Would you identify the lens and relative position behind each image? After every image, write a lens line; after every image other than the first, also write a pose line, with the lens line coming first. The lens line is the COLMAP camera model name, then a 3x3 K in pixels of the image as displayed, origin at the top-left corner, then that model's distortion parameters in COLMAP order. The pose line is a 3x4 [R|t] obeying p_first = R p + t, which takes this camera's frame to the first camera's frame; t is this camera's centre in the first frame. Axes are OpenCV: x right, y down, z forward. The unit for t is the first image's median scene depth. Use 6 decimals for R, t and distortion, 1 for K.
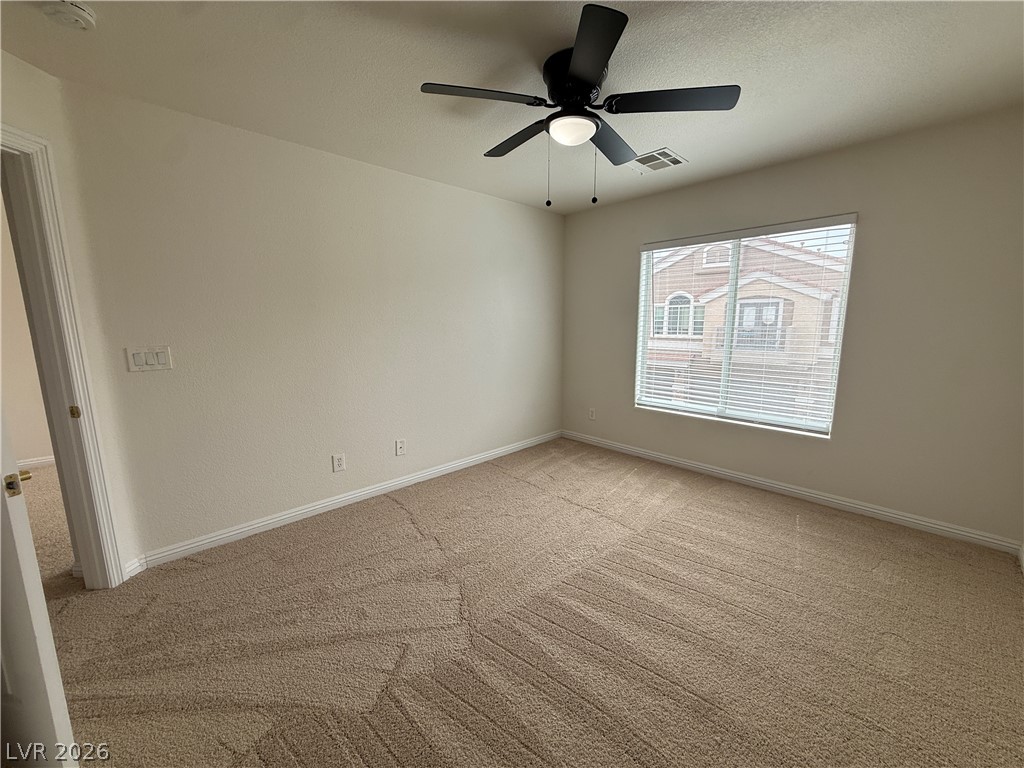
lens RADIAL K [[407.7, 0, 510.1], [0, 407.7, 385.2], [0, 0, 1]] dist [0.000339, -0.000084]
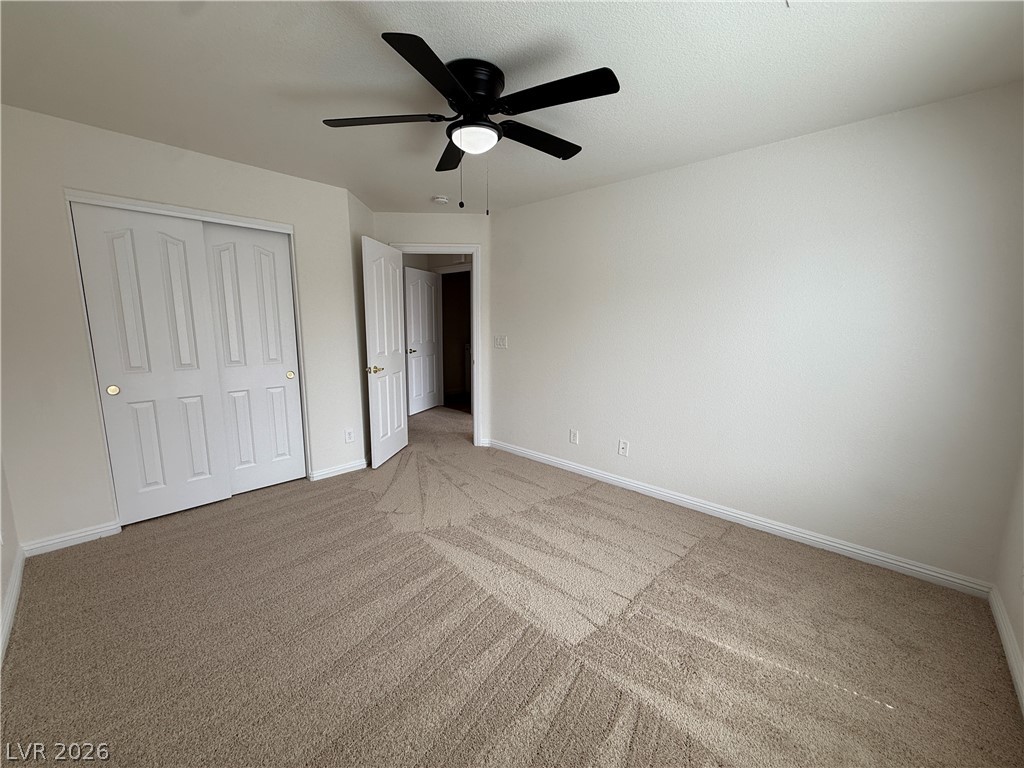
lens RADIAL K [[407.7, 0, 510.1], [0, 407.7, 385.2], [0, 0, 1]] dist [0.000339, -0.000084]
pose [[0.052724, 0.163292, -0.985168, 0.771823], [-0.167538, 0.974003, 0.152475, -0.121060], [0.984455, 0.157014, 0.078711, 0.675855]]
